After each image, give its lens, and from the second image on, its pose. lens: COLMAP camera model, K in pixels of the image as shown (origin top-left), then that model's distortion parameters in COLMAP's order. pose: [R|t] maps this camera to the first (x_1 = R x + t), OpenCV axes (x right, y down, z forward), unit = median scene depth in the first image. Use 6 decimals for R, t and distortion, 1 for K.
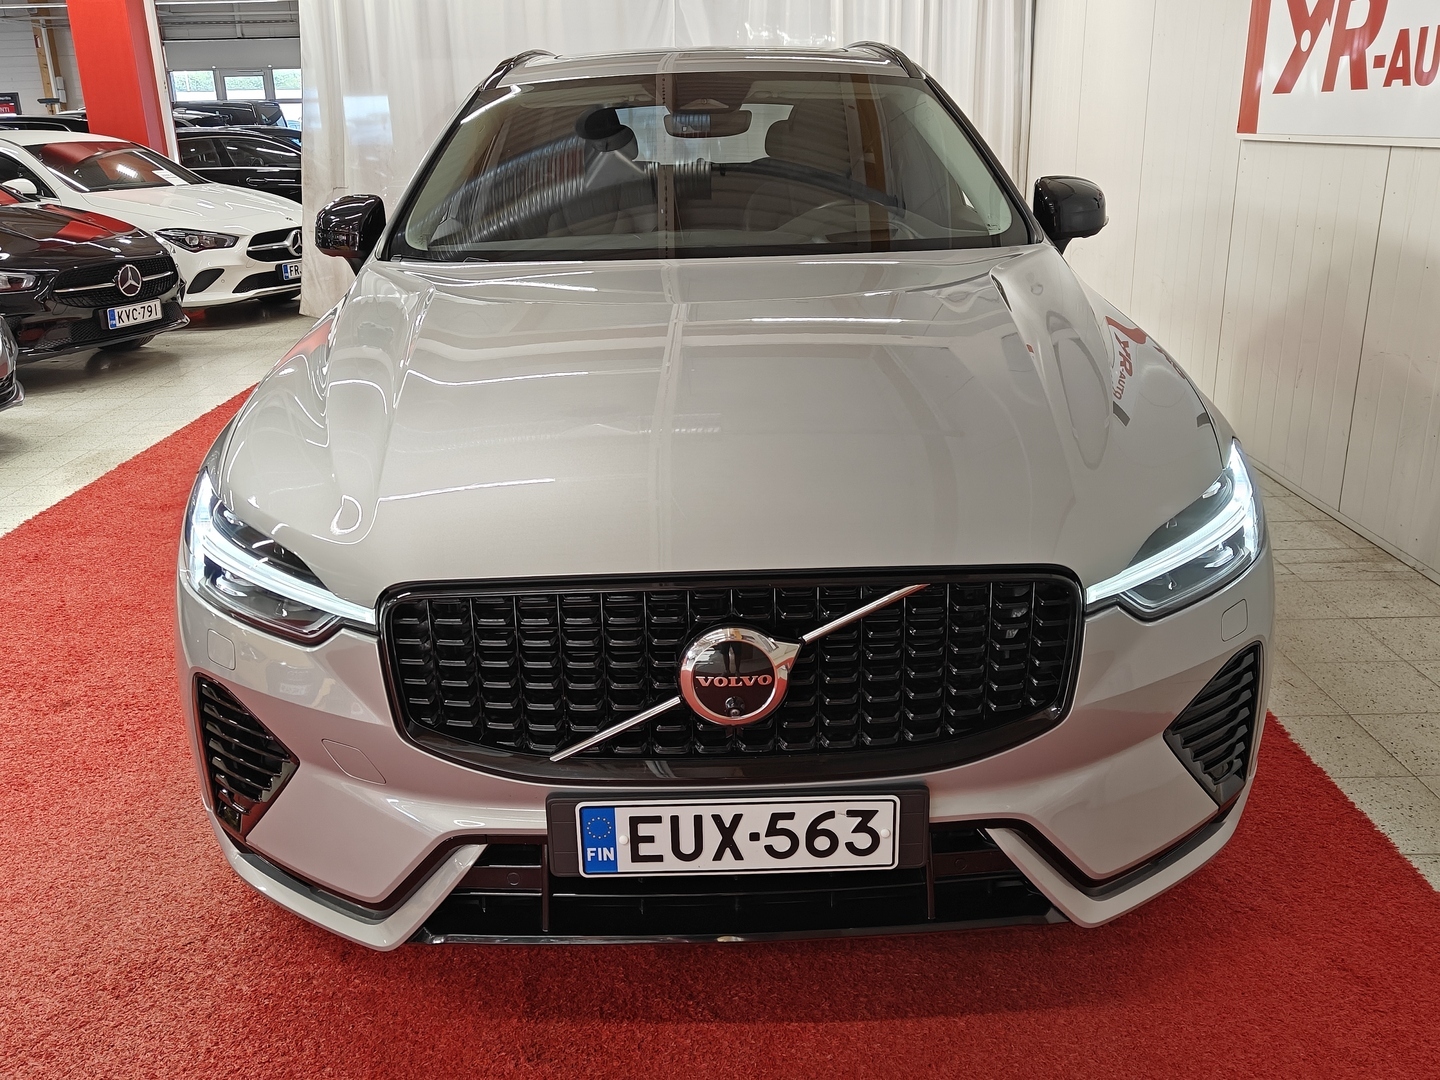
lens RADIAL K [[1294.3, 0, 720.0], [0, 1294.3, 540.0], [0, 0, 1]] dist [0.005834, -0.021730]
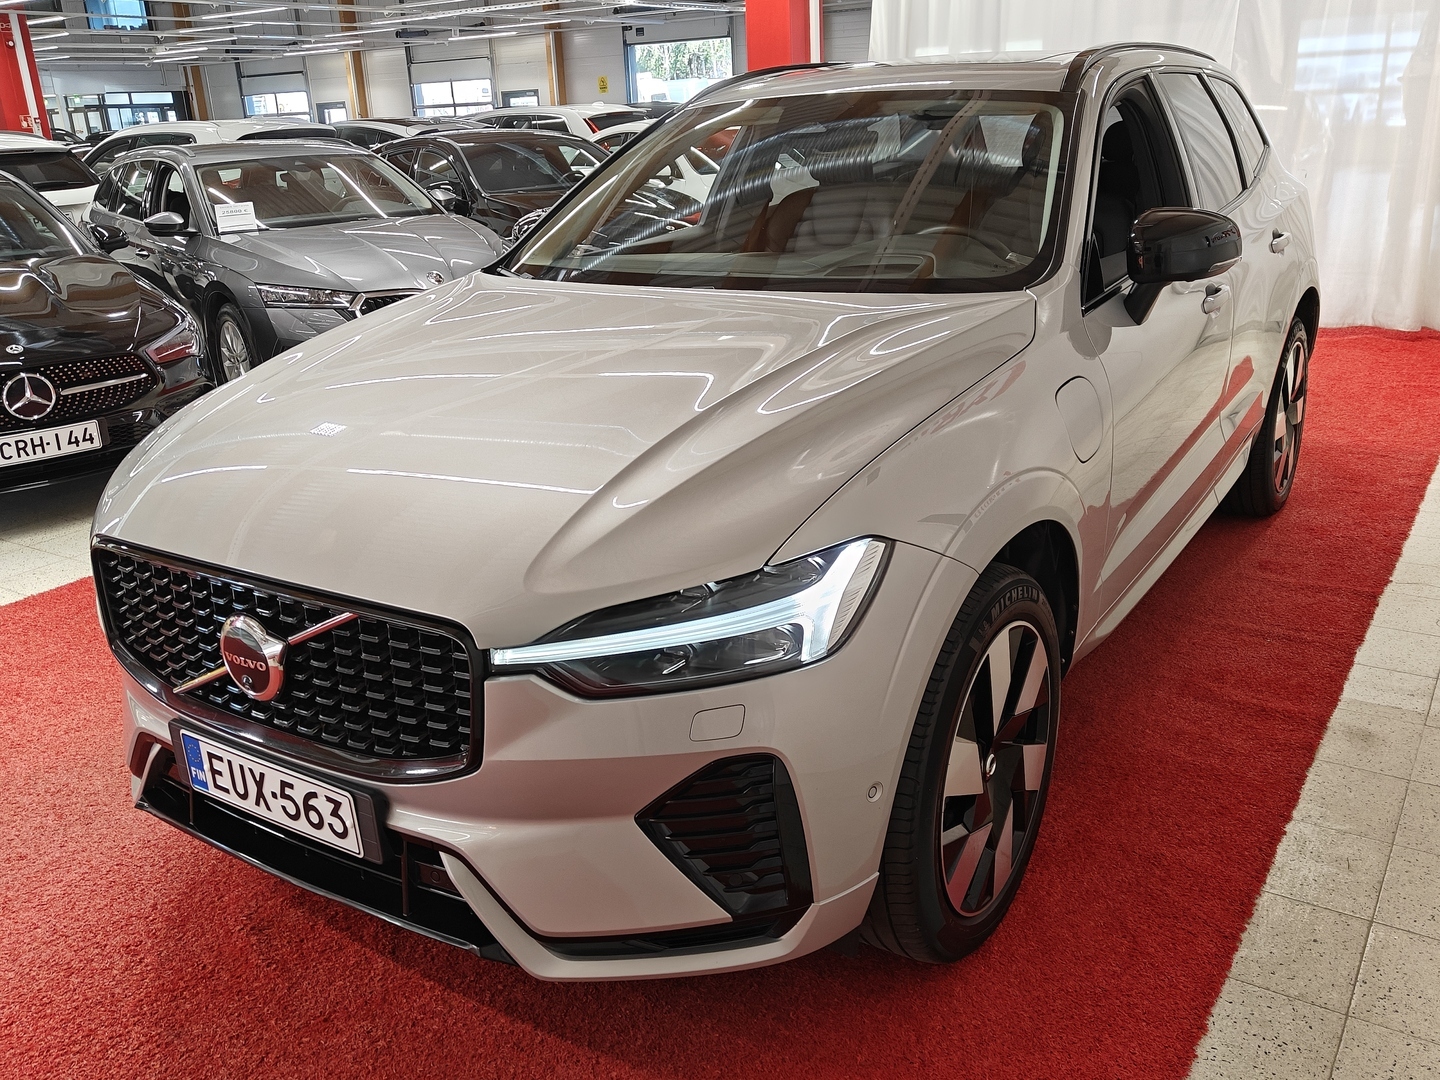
lens RADIAL K [[1294.3, 0, 720.0], [0, 1294.3, 540.0], [0, 0, 1]] dist [0.005834, -0.021730]
pose [[0.829811, 0.174931, -0.529918, 0.956577], [-0.158060, 0.984388, 0.077446, -0.158560], [0.535193, 0.019494, 0.844505, 0.210338]]
